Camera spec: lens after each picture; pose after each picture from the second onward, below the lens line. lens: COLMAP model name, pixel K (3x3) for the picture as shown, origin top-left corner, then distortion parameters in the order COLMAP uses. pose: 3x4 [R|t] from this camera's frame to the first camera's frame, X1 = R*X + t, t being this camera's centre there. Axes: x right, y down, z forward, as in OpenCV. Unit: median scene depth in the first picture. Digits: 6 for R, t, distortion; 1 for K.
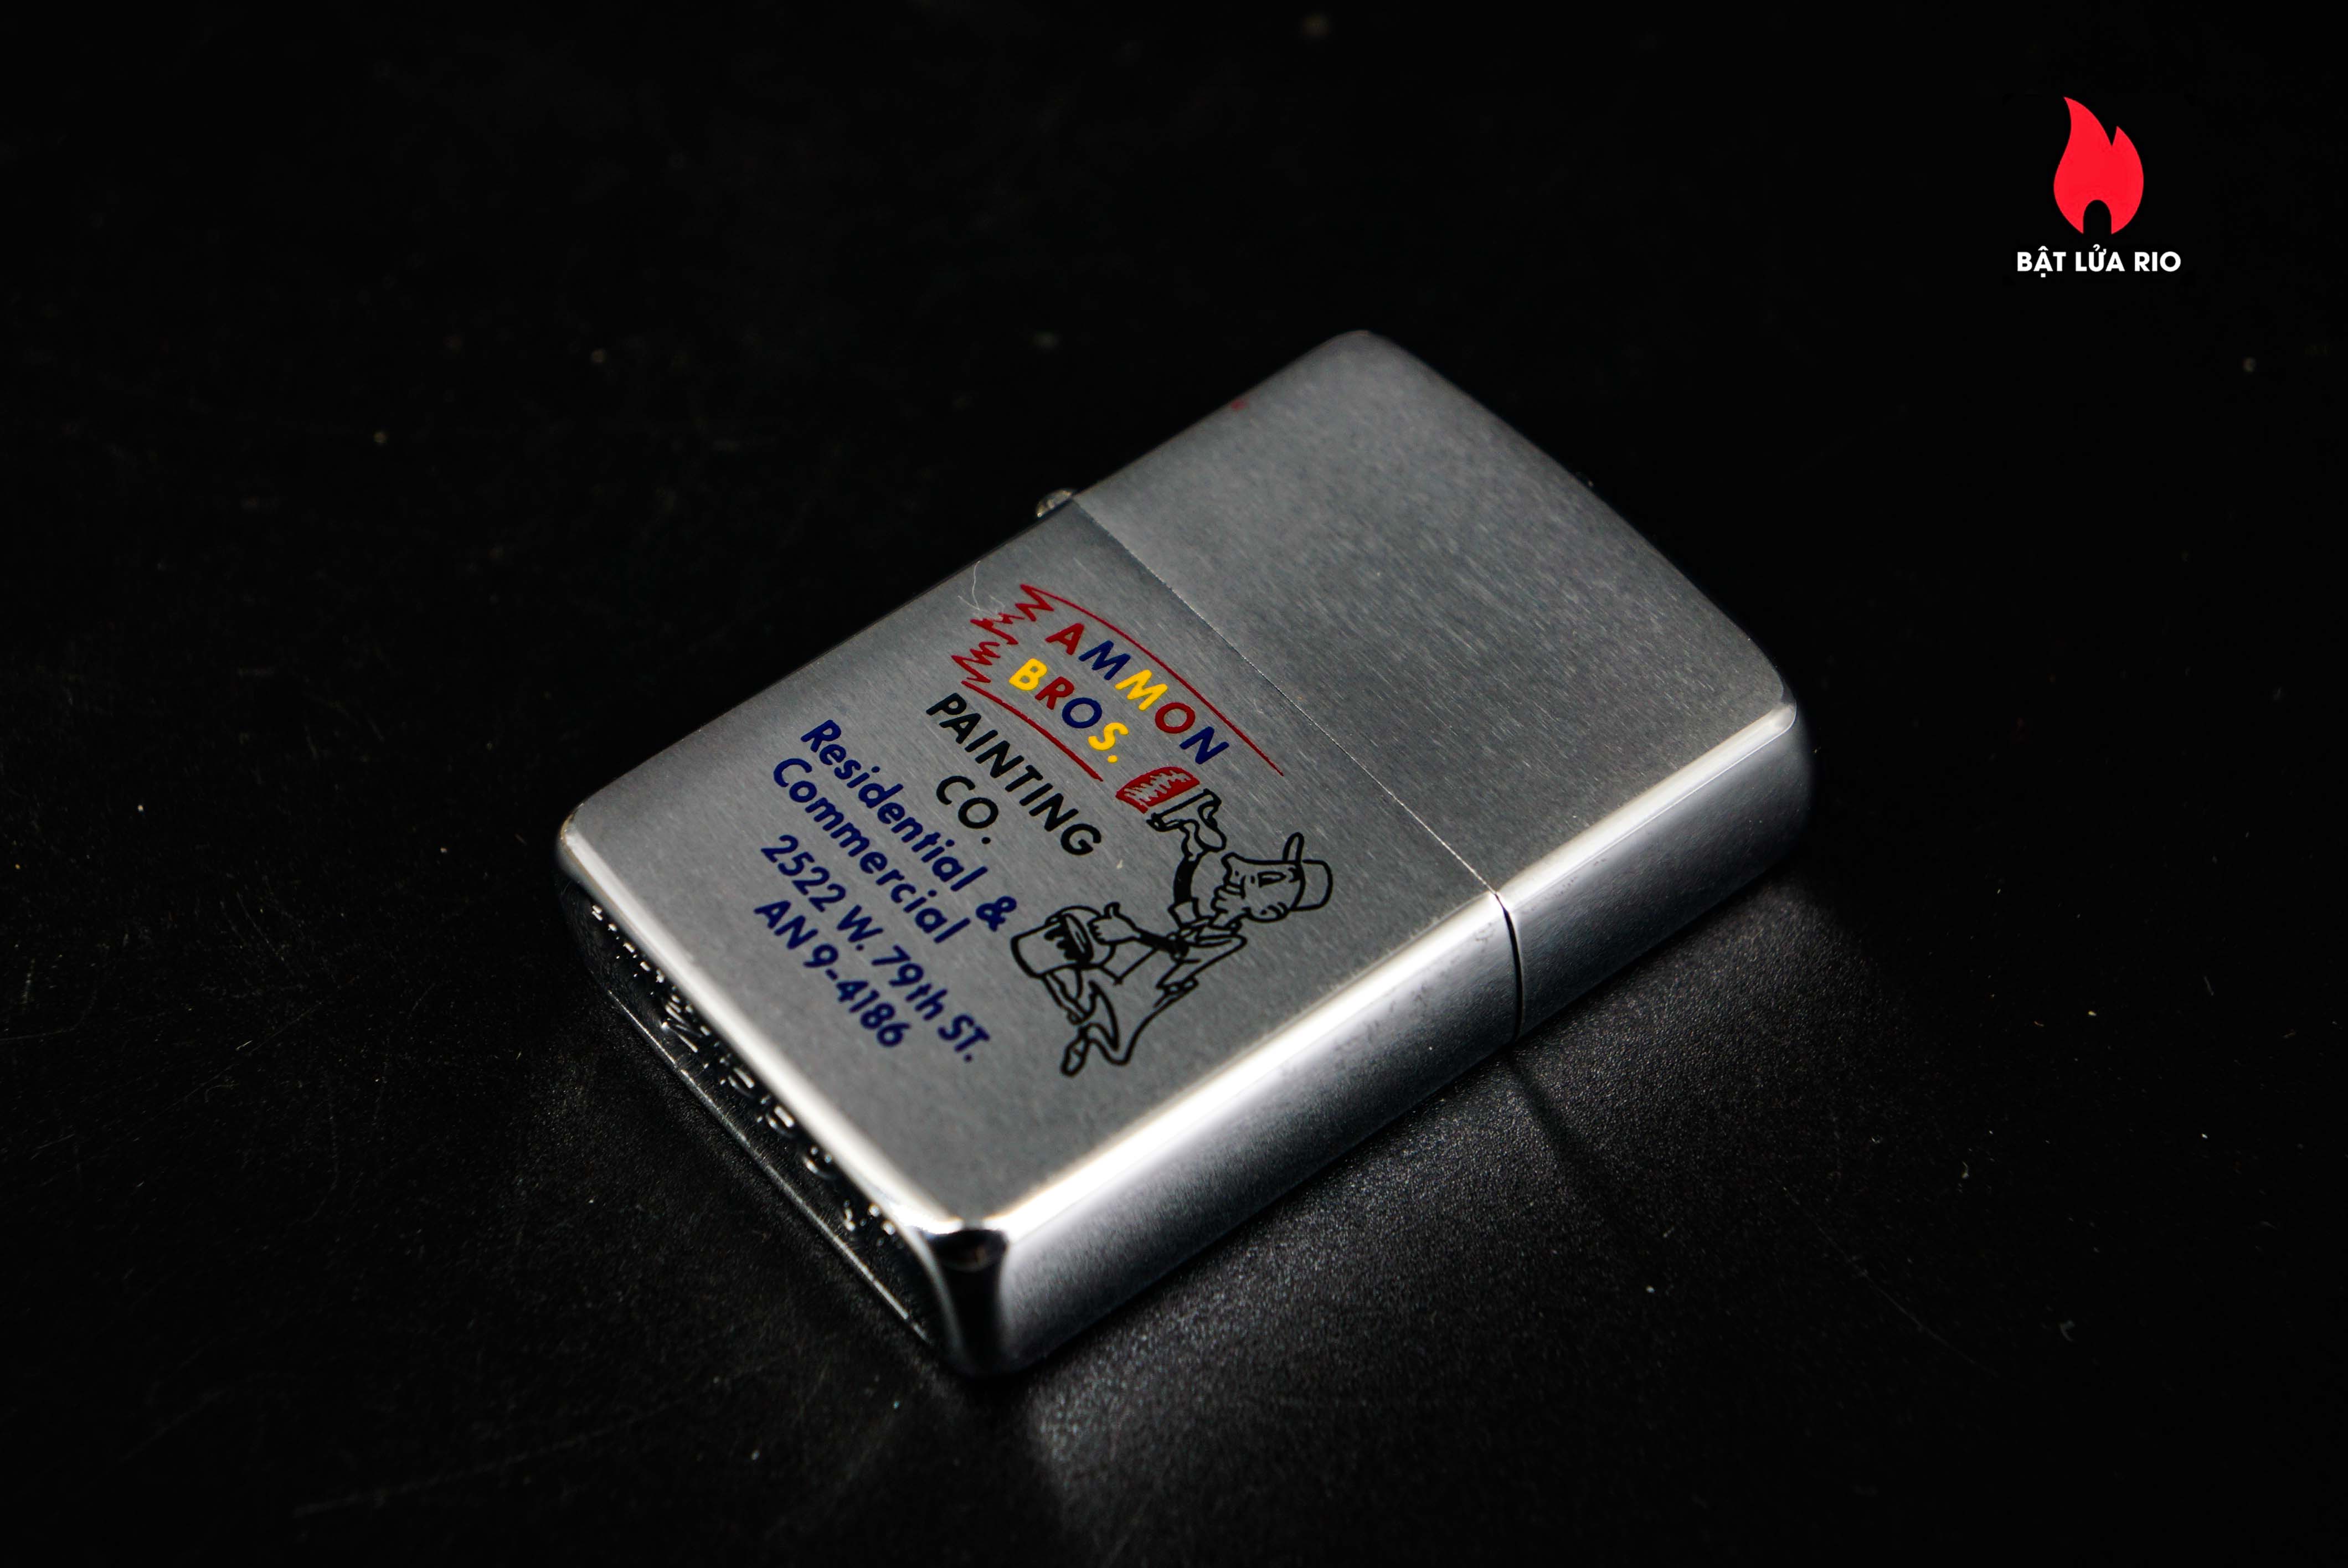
lens RADIAL K [[5674.5, 0, 1177.7], [0, 5674.5, 784.3], [0, 0, 1]] dist [0.395574, -0.062207]
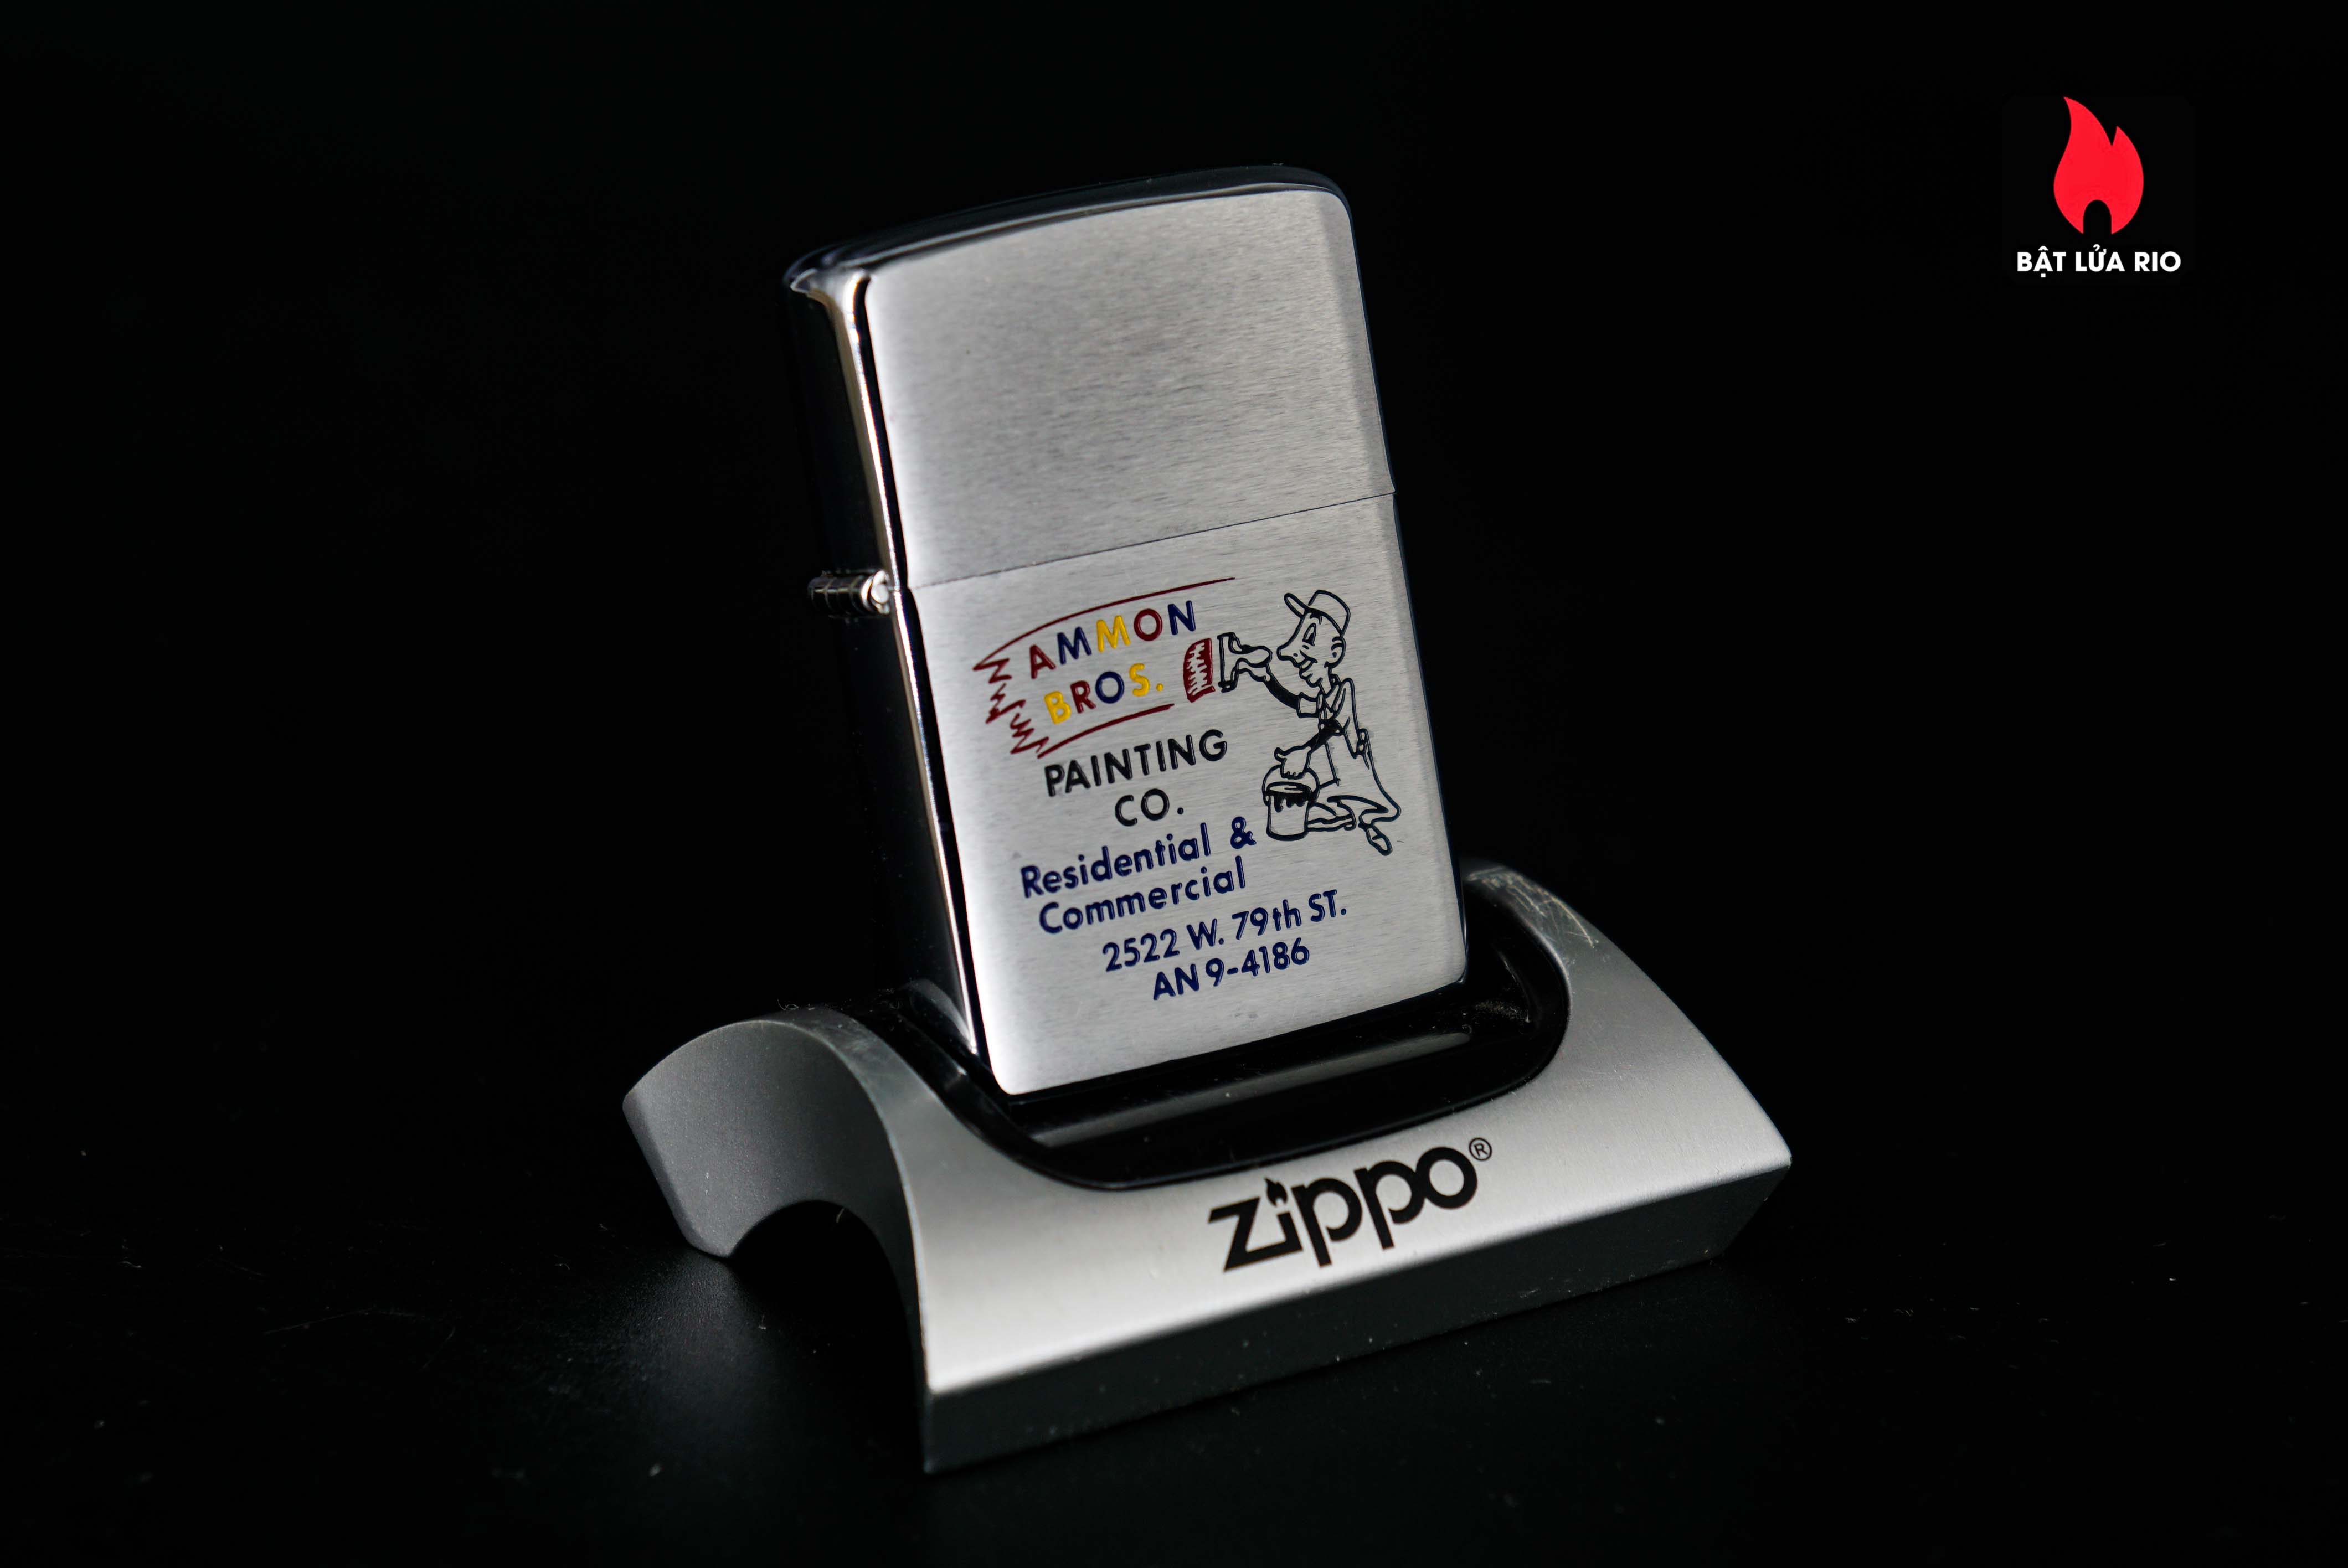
lens RADIAL K [[5674.5, 0, 1177.7], [0, 5674.5, 784.3], [0, 0, 1]] dist [0.395574, -0.062207]
pose [[0.362300, -0.894547, 0.261772, -0.362140], [0.305094, 0.379199, 0.873571, -1.104845], [-0.880714, -0.236630, 0.410305, 0.485667]]
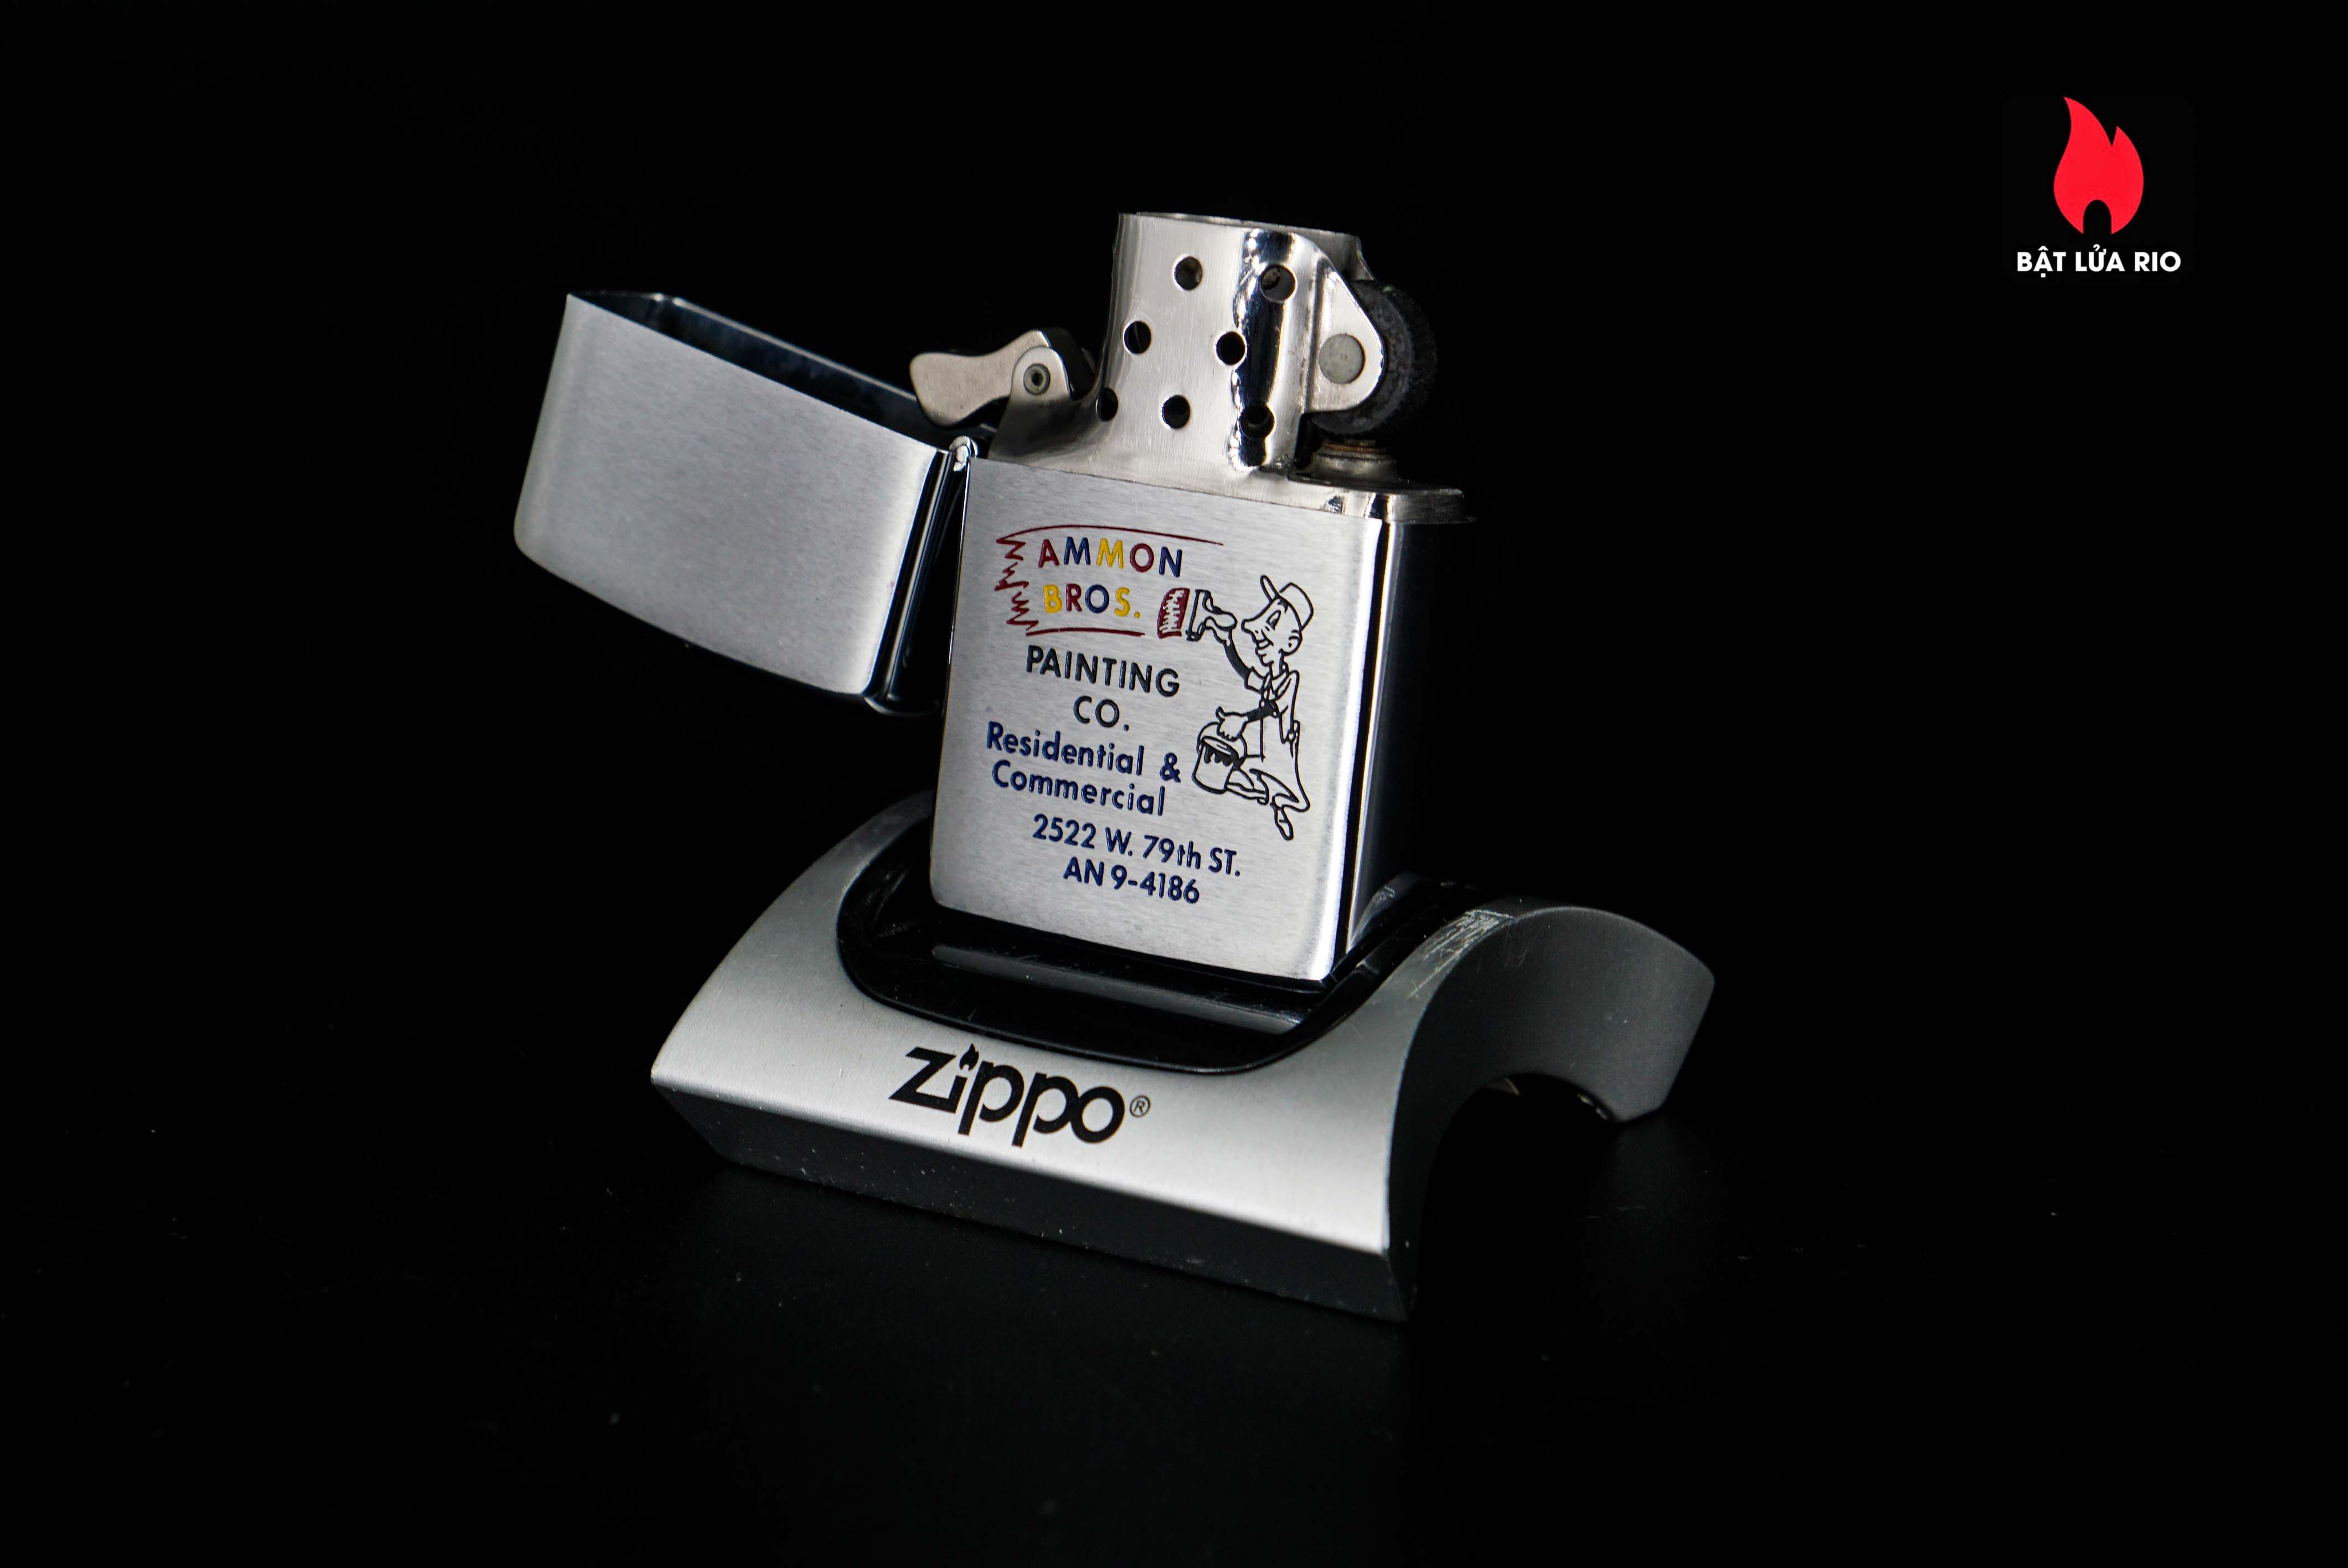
lens RADIAL K [[5674.5, 0, 1177.7], [0, 5674.5, 784.3], [0, 0, 1]] dist [0.395574, -0.062207]
pose [[0.622768, -0.690467, -0.367989, 0.482185], [0.782326, 0.556289, 0.280193, -0.366640], [0.011244, -0.462383, 0.886609, -0.248019]]
